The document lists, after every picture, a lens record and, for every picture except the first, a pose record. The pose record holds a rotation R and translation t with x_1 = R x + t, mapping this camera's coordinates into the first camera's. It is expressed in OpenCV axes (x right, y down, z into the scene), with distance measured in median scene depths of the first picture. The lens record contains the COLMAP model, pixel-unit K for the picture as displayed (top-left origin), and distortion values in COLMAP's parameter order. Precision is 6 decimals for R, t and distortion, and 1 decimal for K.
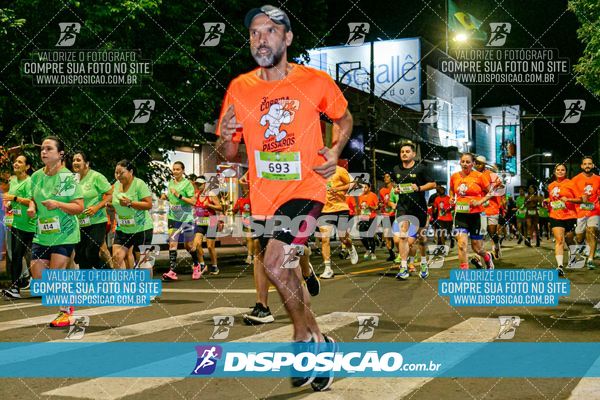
lens RADIAL K [[886.3, 0, 286.6], [0, 886.3, 210.1], [0, 0, 1]] dist [0.100342, 0.000000]
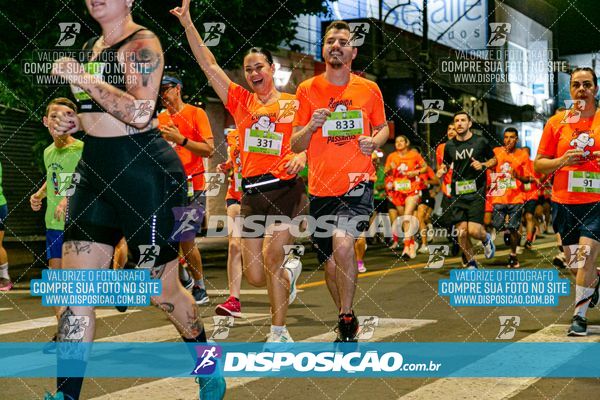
lens RADIAL K [[1265.7, 0, 297.5], [0, 1265.7, 201.1], [0, 0, 1]] dist [0.104196, 0.000000]
pose [[0.999638, -0.002065, 0.026843, -0.044931], [0.001739, 0.999924, 0.012173, -0.001340], [-0.026866, -0.012122, 0.999566, -0.104046]]
